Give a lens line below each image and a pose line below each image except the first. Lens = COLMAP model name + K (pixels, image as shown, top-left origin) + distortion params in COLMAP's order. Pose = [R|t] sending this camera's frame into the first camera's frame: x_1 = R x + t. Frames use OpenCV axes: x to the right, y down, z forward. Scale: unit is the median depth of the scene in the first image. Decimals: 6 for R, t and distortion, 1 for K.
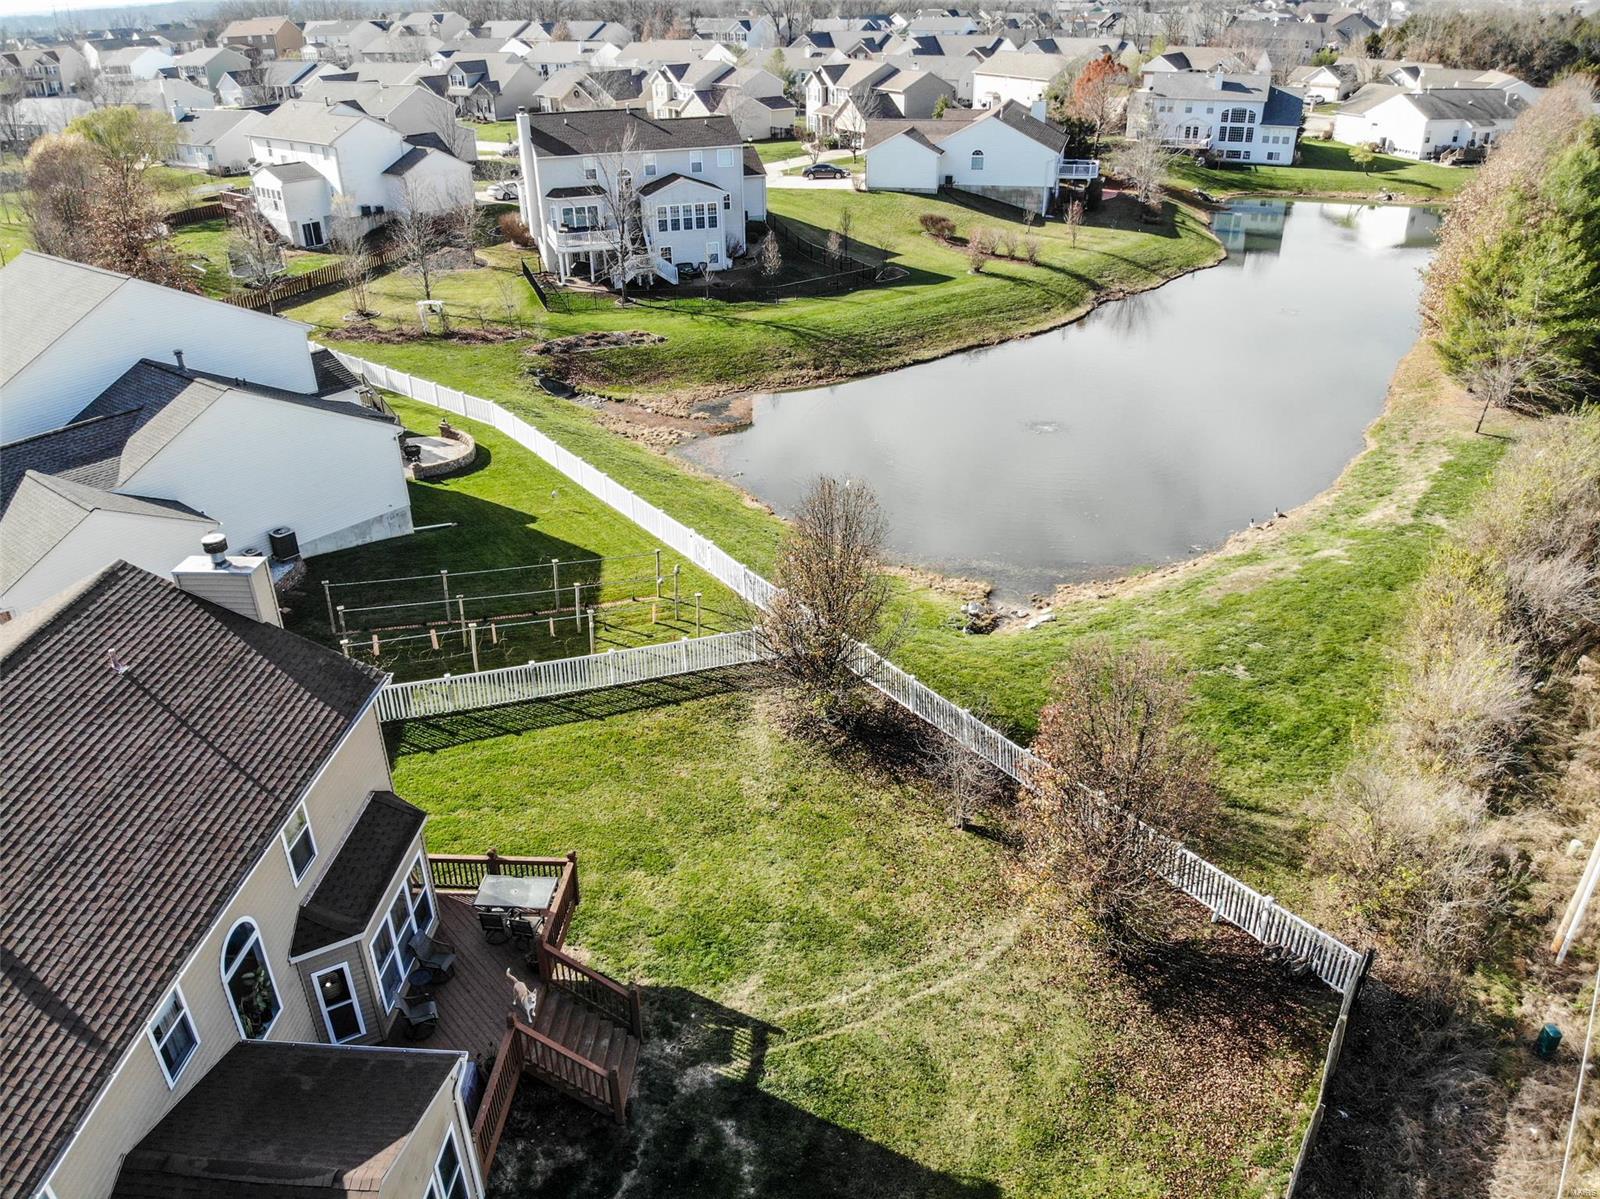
lens RADIAL K [[1187.6, 0, 772.7], [0, 1187.6, 609.8], [0, 0, 1]] dist [0.089806, -0.245095]
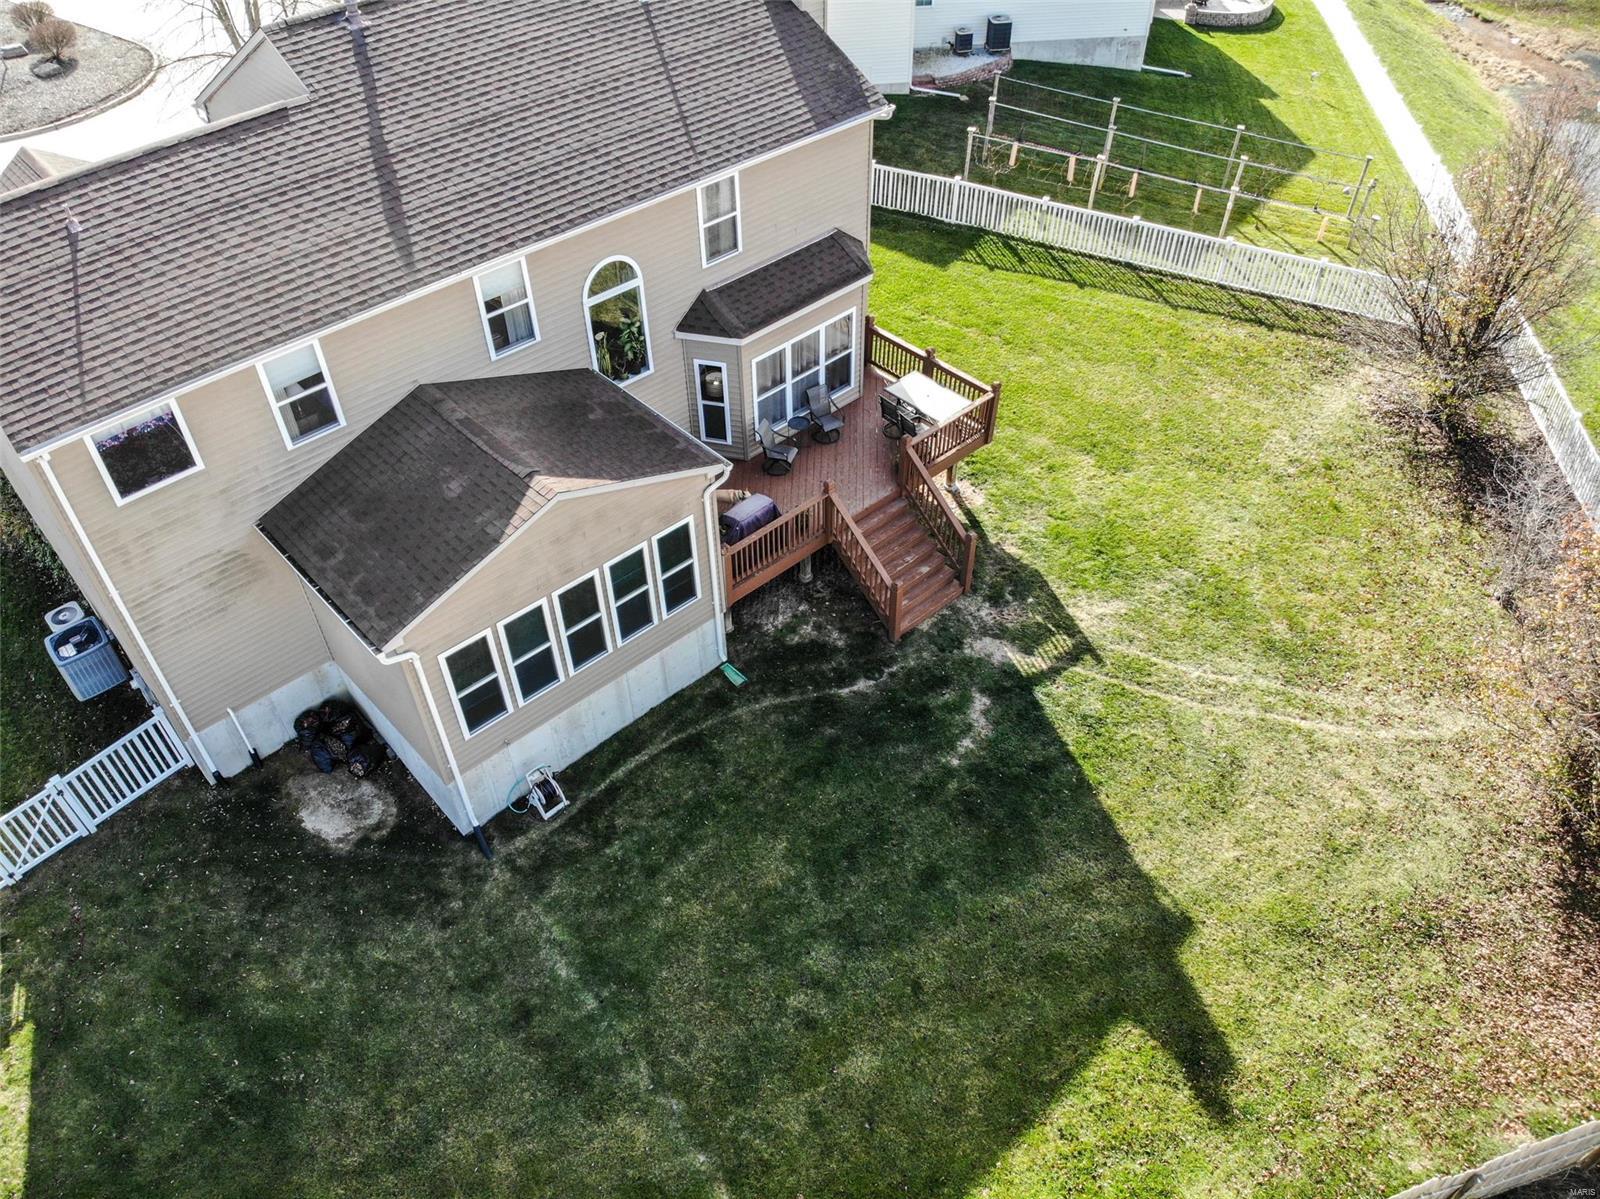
lens RADIAL K [[1175.6, 0, 772.5], [0, 1175.6, 631.4], [0, 0, 1]] dist [0.053461, -0.159211]
pose [[0.724925, 0.493205, -0.480866, 0.235520], [-0.323256, 0.860032, 0.394779, 0.068603], [0.608267, -0.130743, 0.782890, 0.173925]]
